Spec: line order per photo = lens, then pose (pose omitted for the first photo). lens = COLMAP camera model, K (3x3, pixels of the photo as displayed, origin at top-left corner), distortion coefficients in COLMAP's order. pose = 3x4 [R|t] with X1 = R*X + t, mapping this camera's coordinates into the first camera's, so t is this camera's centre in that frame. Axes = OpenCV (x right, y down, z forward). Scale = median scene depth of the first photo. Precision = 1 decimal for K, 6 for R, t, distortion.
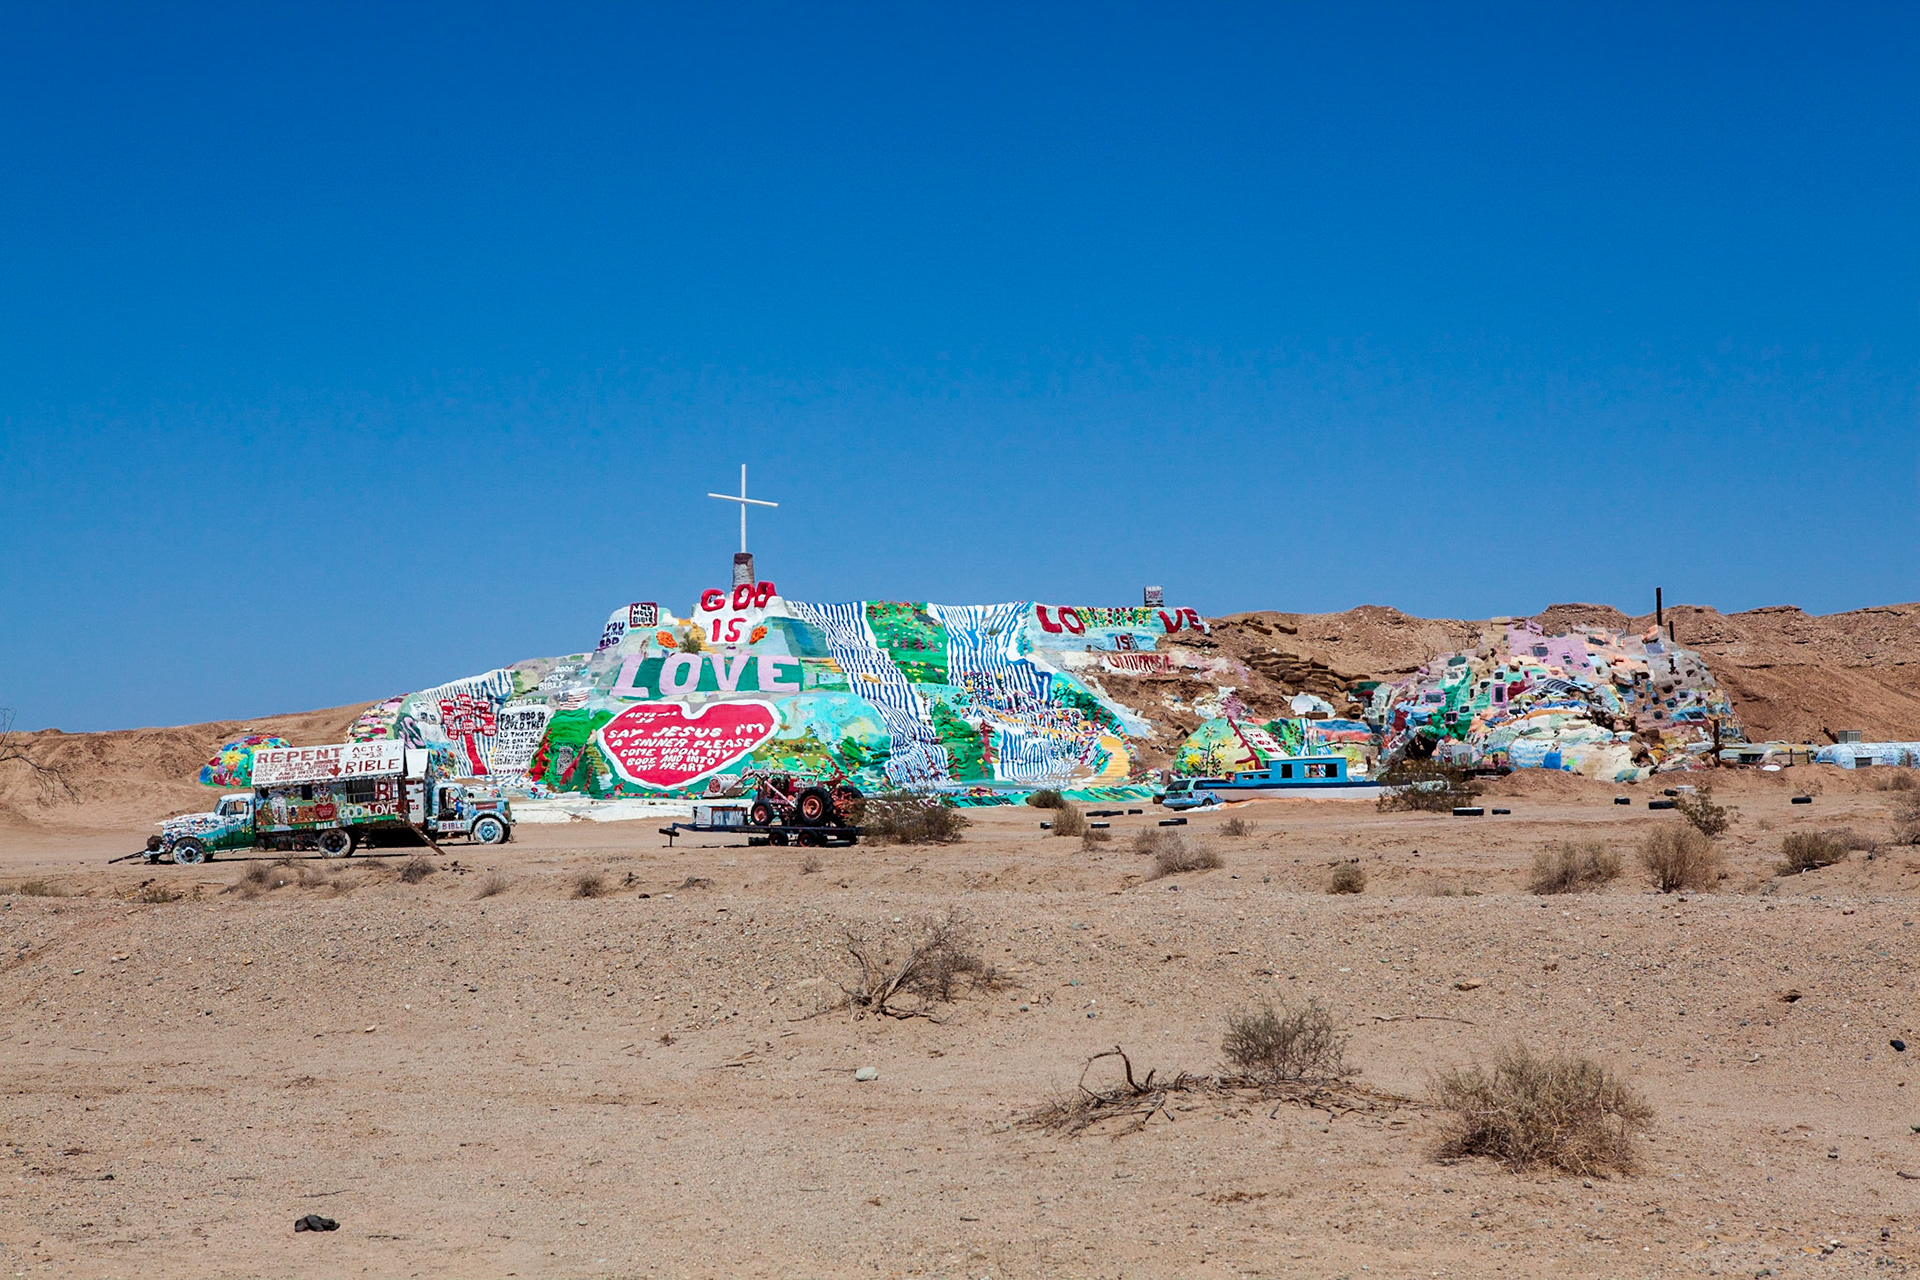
lens RADIAL K [[3156.8, 0, 960.0], [0, 3156.8, 640.0], [0, 0, 1]] dist [0.072597, -0.000119]
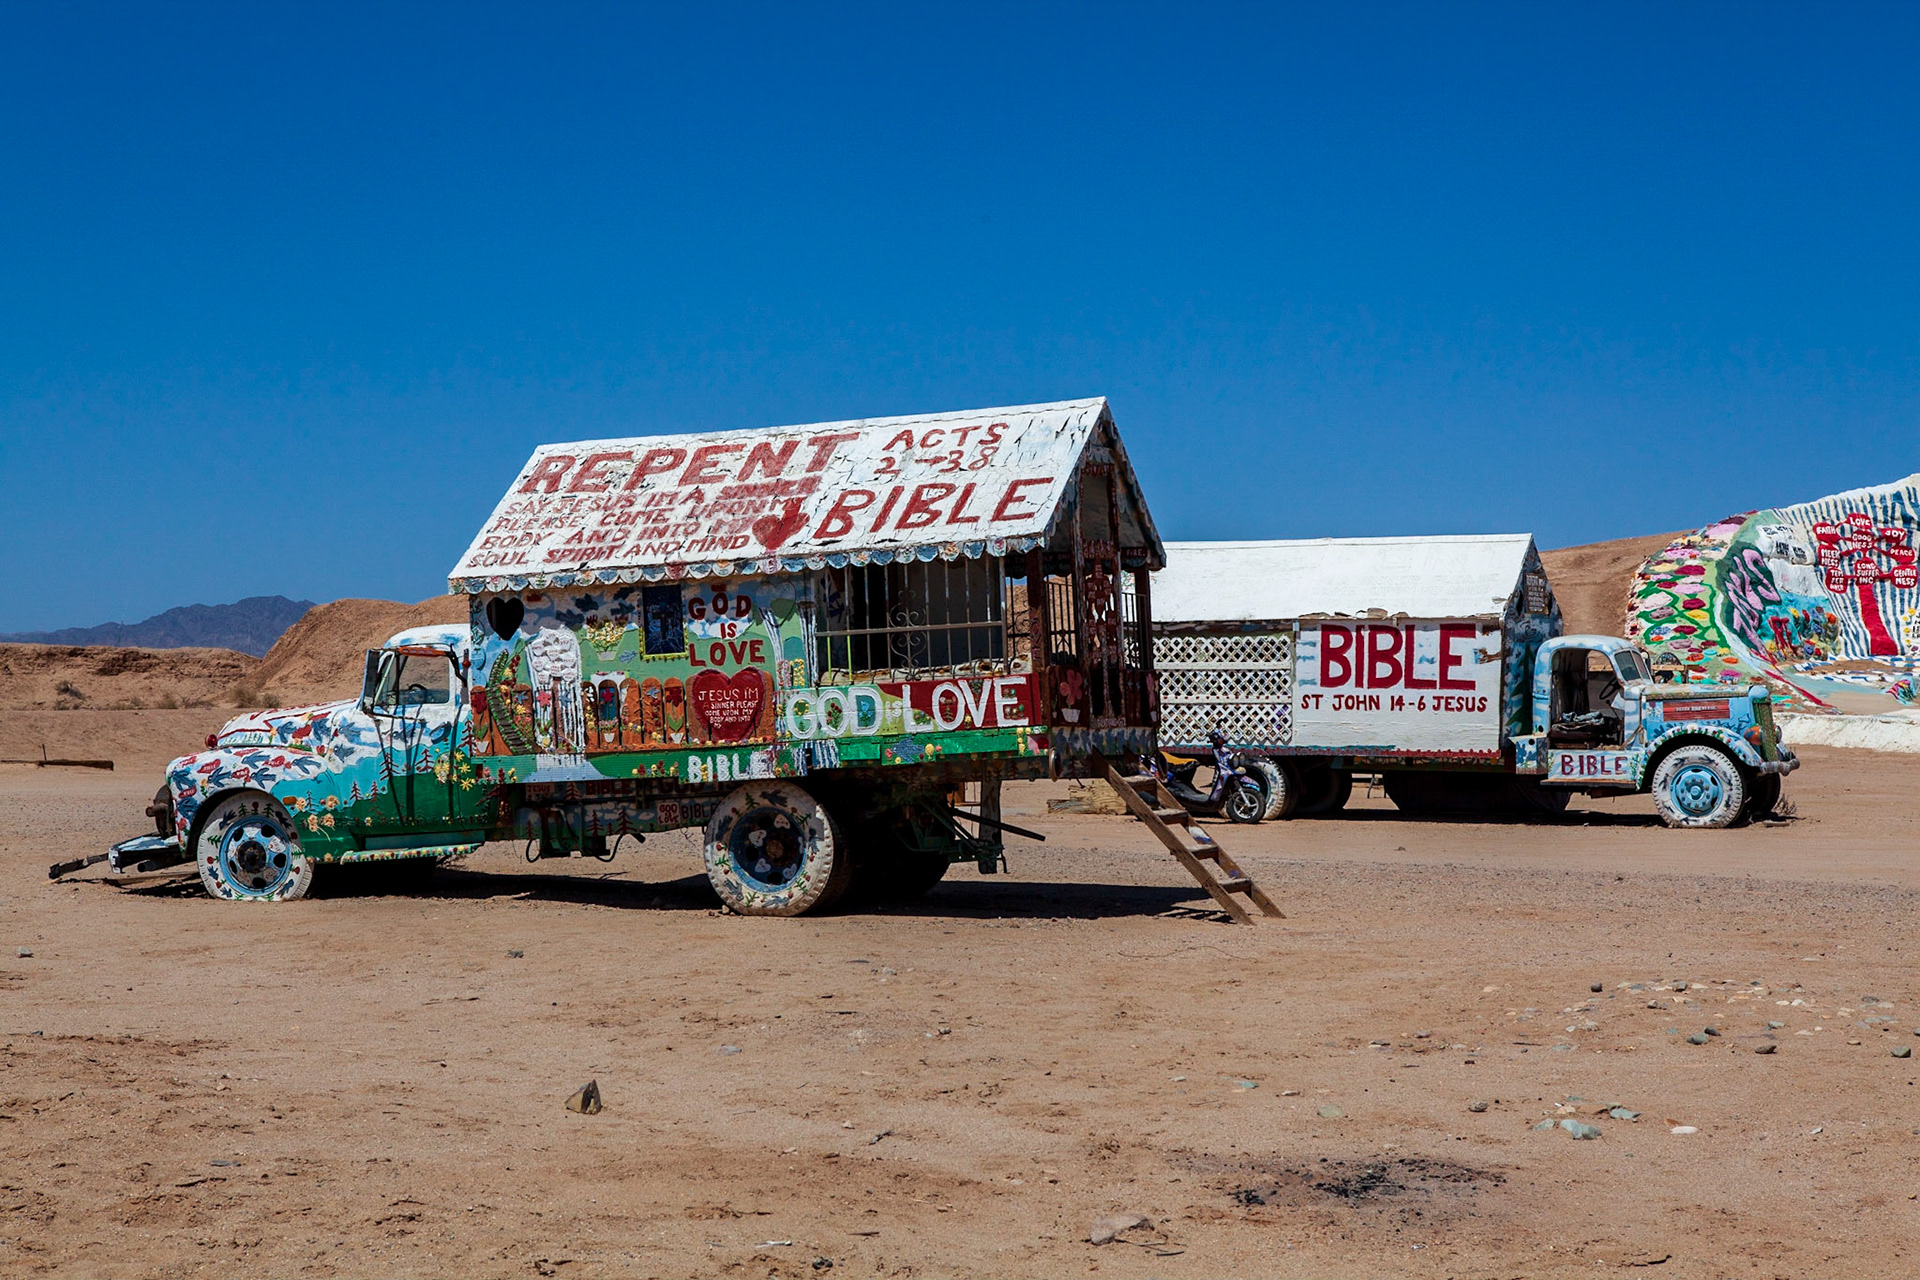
lens RADIAL K [[3101.4, 0, 960.0], [0, 3101.4, 640.0], [0, 0, 1]] dist [0.054670, 0.093720]
pose [[0.890112, 0.024649, -0.455075, -0.044443], [-0.009796, 0.999340, 0.034967, 0.021724], [0.455637, -0.026666, 0.889766, 0.422955]]
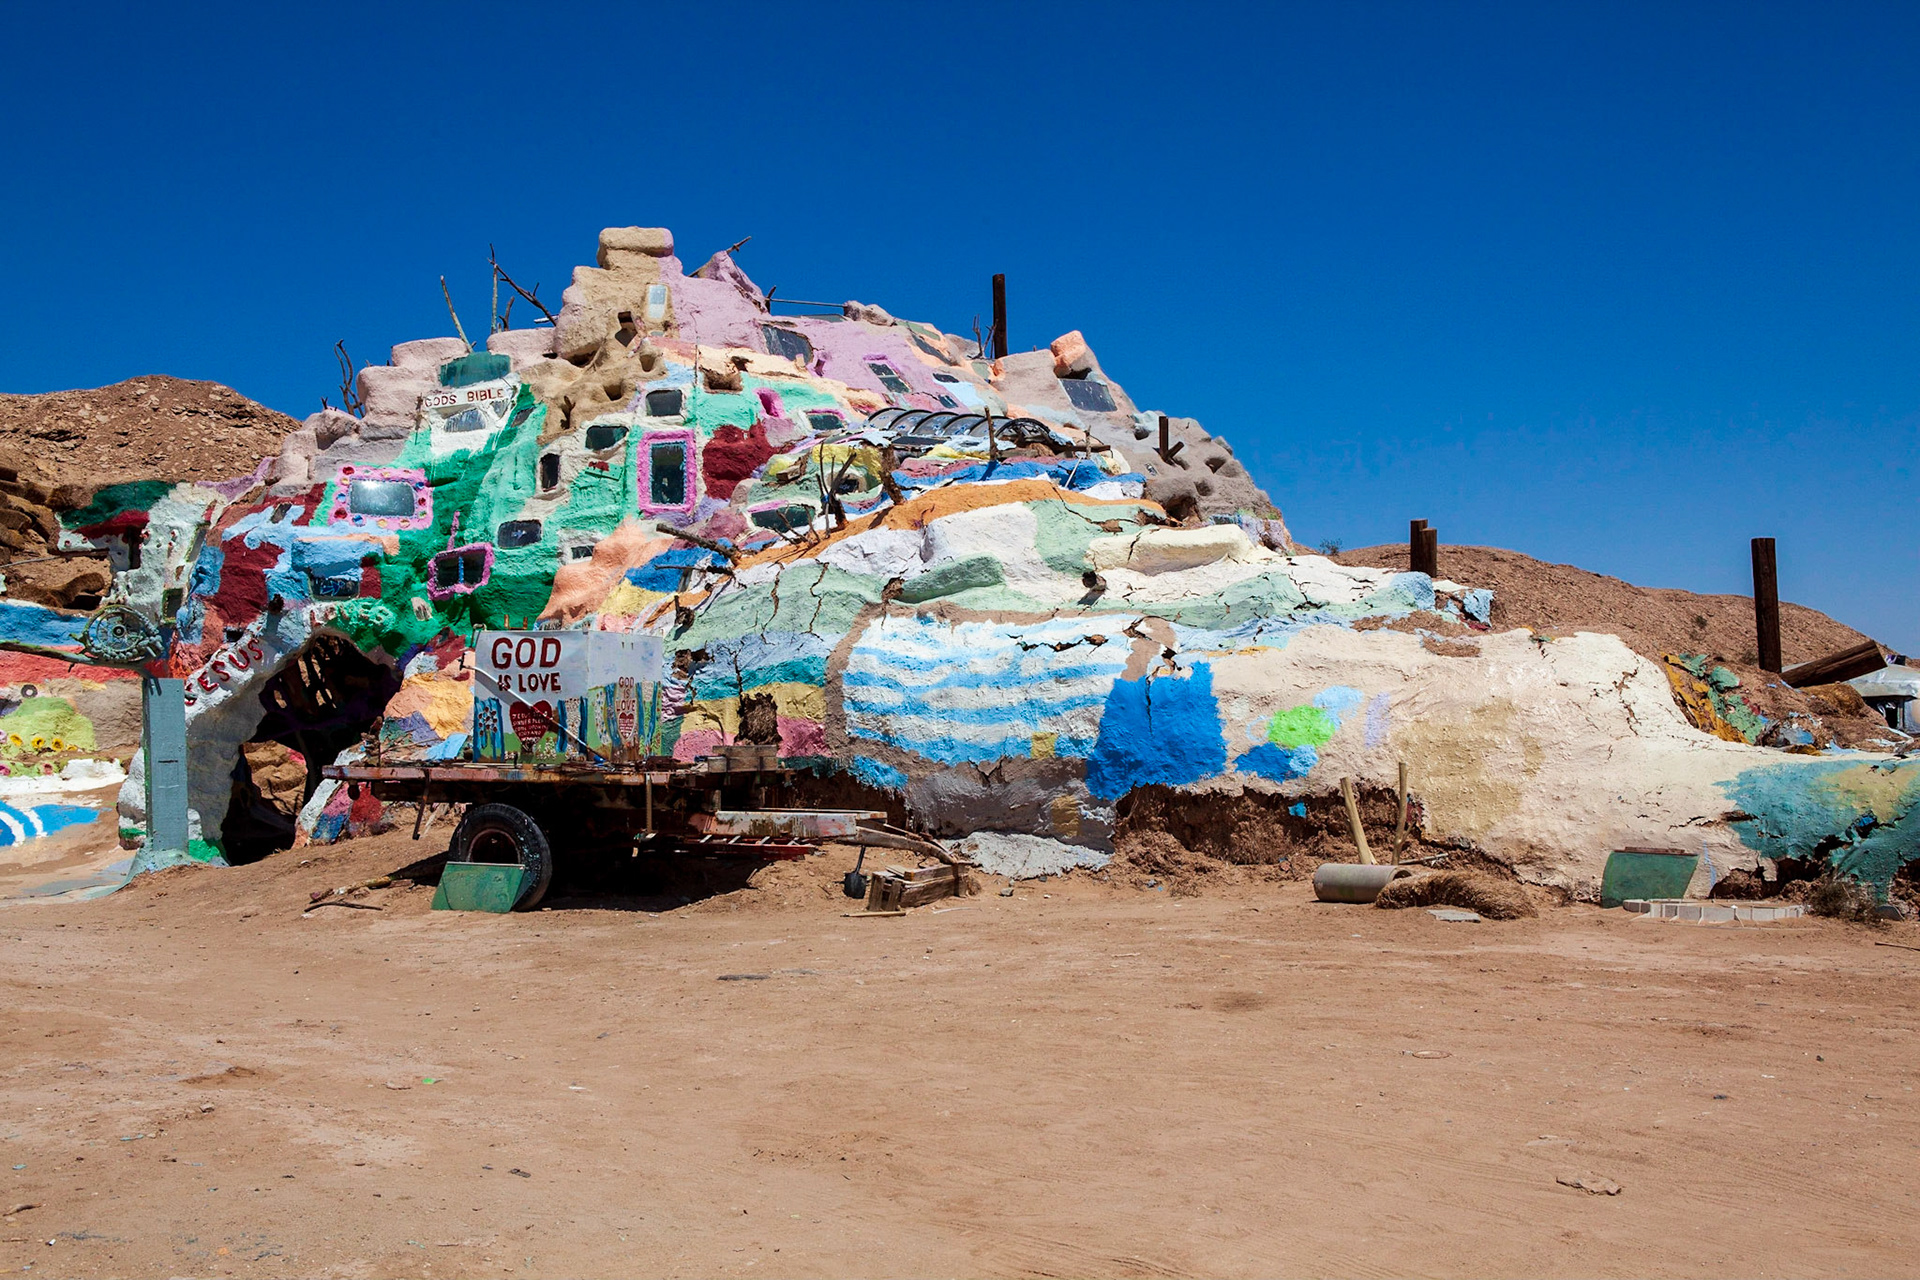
lens RADIAL K [[1881.3, 0, 960.0], [0, 1881.3, 640.0], [0, 0, 1]] dist [-0.022813, 0.001364]
pose [[0.873270, 0.029302, 0.486354, 0.117910], [-0.012878, 0.999229, -0.037078, 0.035010], [-0.487066, 0.026116, 0.872975, 0.851411]]
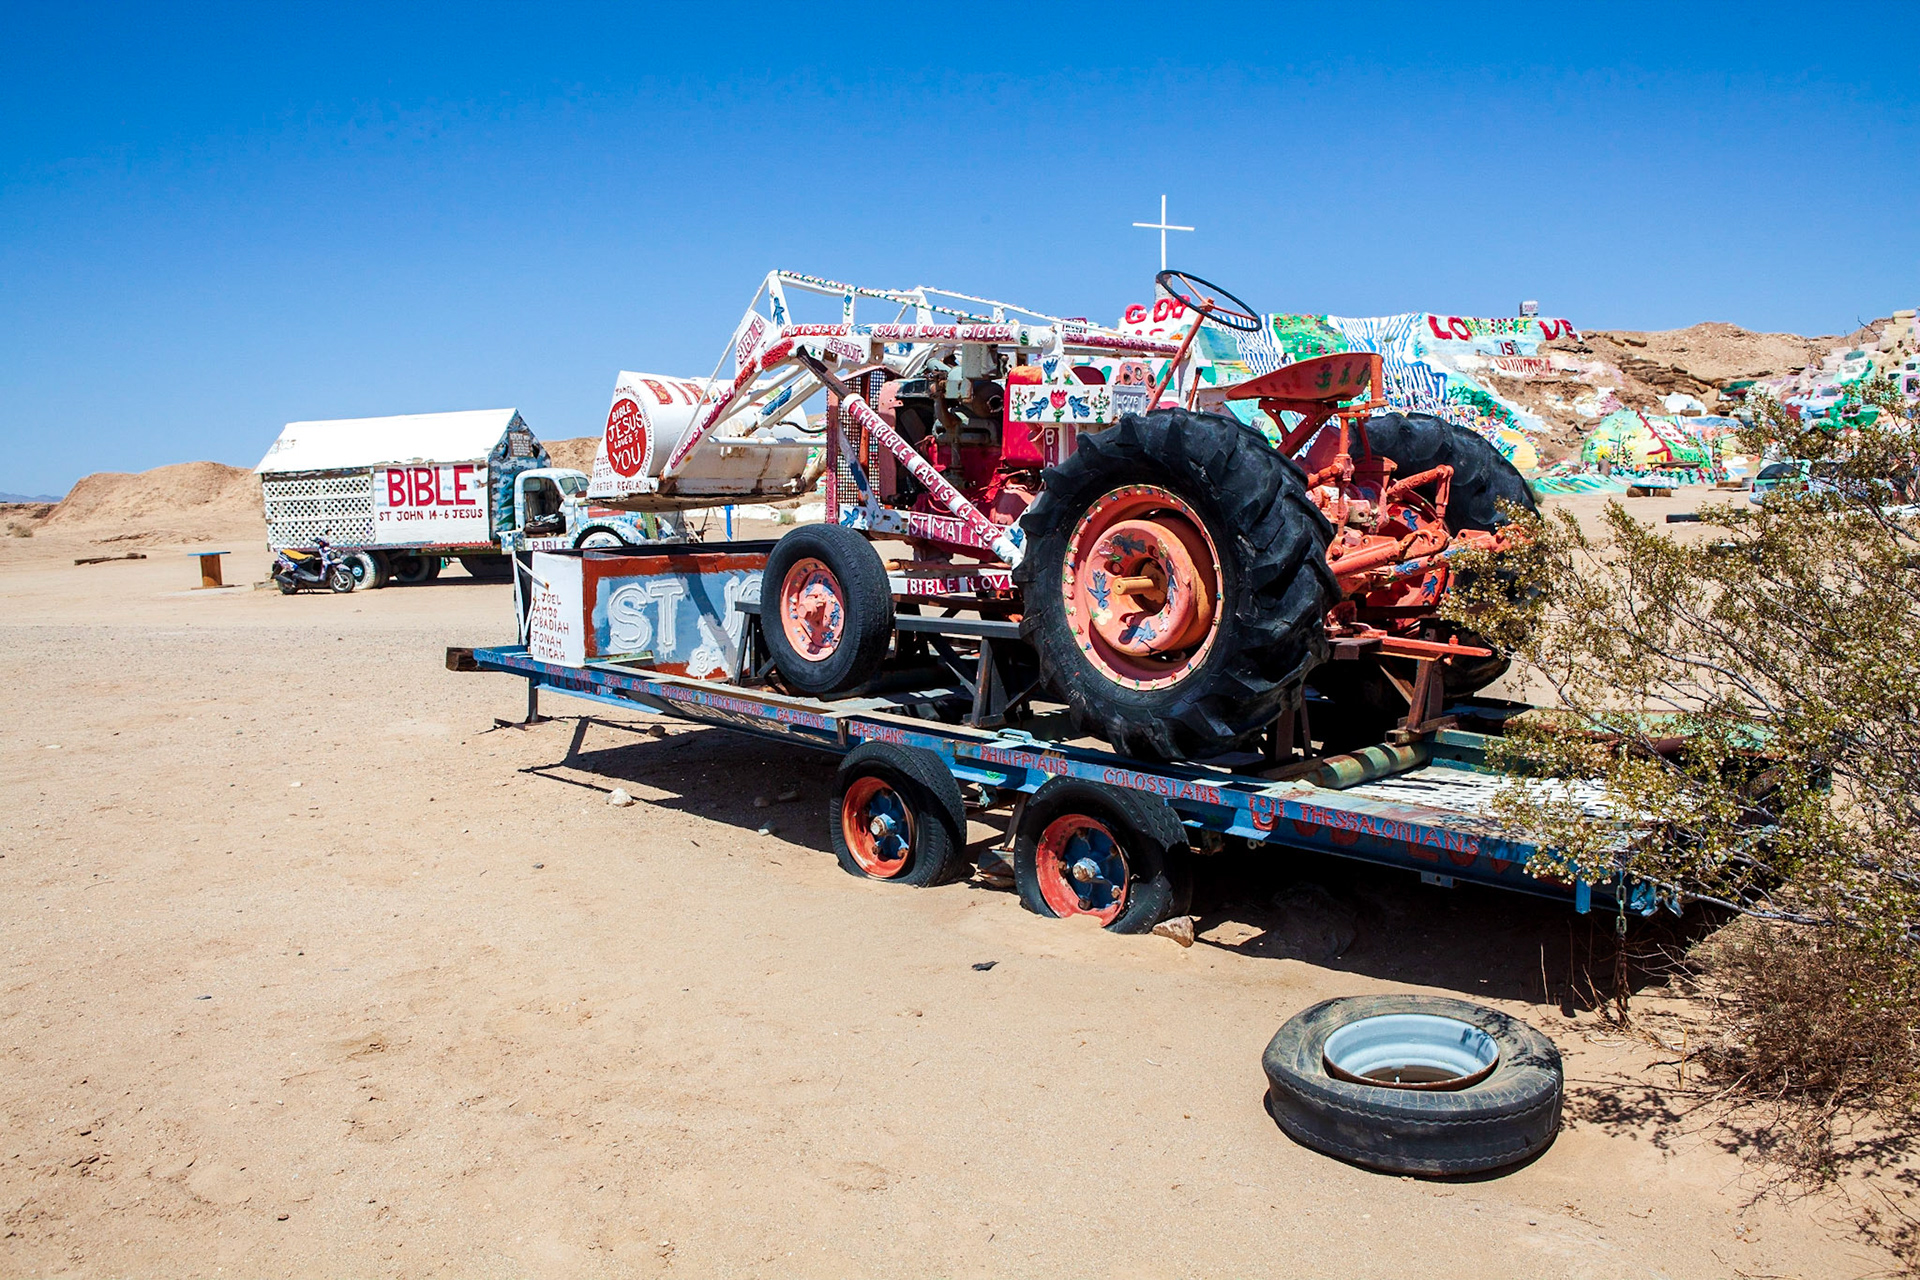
lens RADIAL K [[1468.9, 0, 960.0], [0, 1468.9, 640.0], [0, 0, 1]] dist [-0.106896, 0.098328]
pose [[0.974271, 0.017242, -0.224717, -0.020688], [0.017203, 0.988471, 0.150428, 0.023519], [0.224720, -0.150423, 0.962743, 0.477616]]
